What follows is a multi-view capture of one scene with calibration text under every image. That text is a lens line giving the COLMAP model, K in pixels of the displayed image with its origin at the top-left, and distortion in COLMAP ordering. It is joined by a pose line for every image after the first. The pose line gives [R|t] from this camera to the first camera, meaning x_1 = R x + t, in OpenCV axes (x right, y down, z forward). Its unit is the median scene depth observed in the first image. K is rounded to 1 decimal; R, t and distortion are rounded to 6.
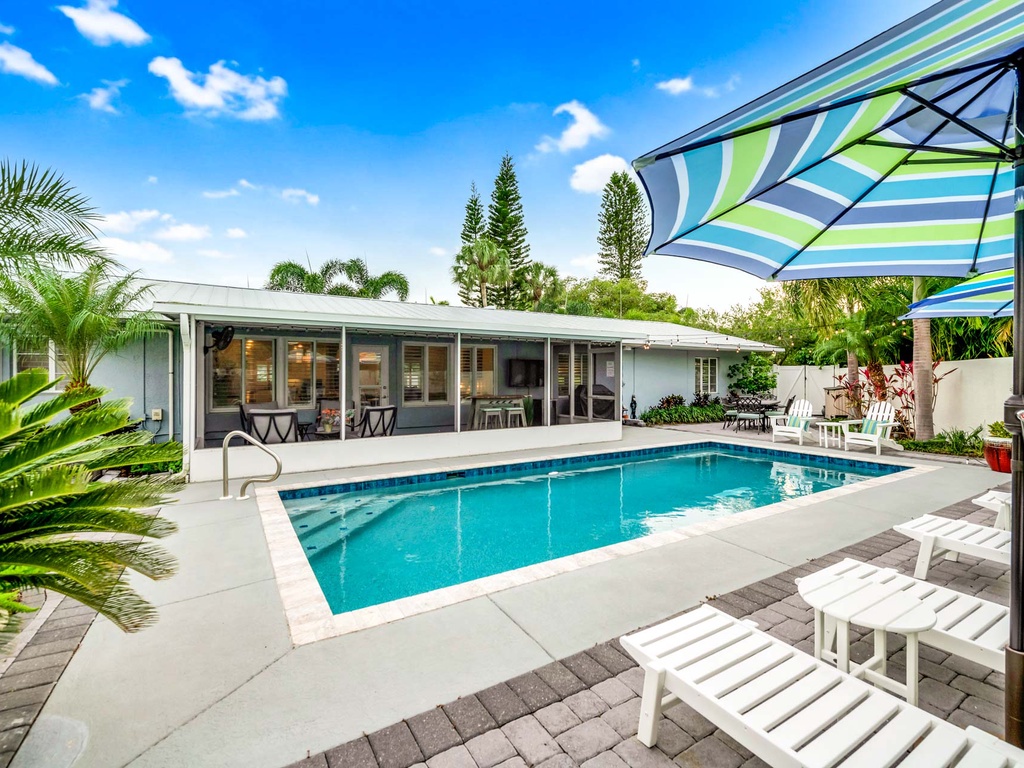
lens RADIAL K [[462.0, 0, 512.0], [0, 462.0, 384.0], [0, 0, 1]] dist [-0.001471, -0.000162]
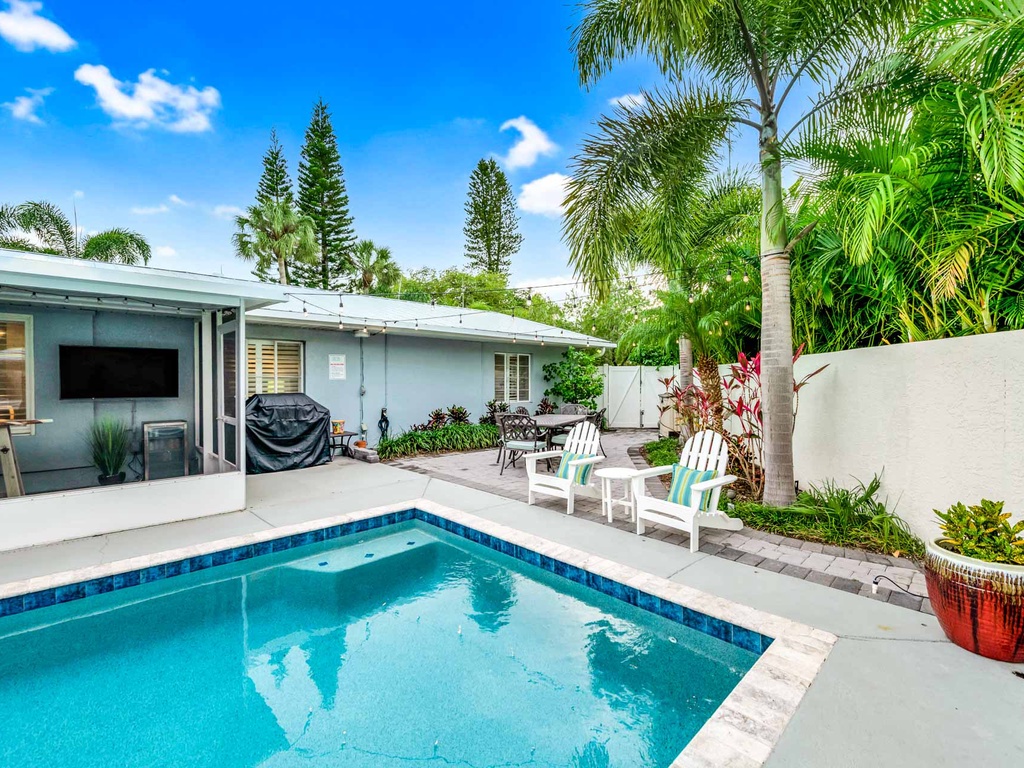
lens RADIAL K [[452.8, 0, 510.8], [0, 452.8, 390.0], [0, 0, 1]] dist [0.001438, 0.000161]
pose [[0.976609, -0.003669, 0.214992, 0.260324], [0.001967, 0.999965, 0.008131, -0.005344], [-0.215014, -0.007517, 0.976582, 0.301466]]
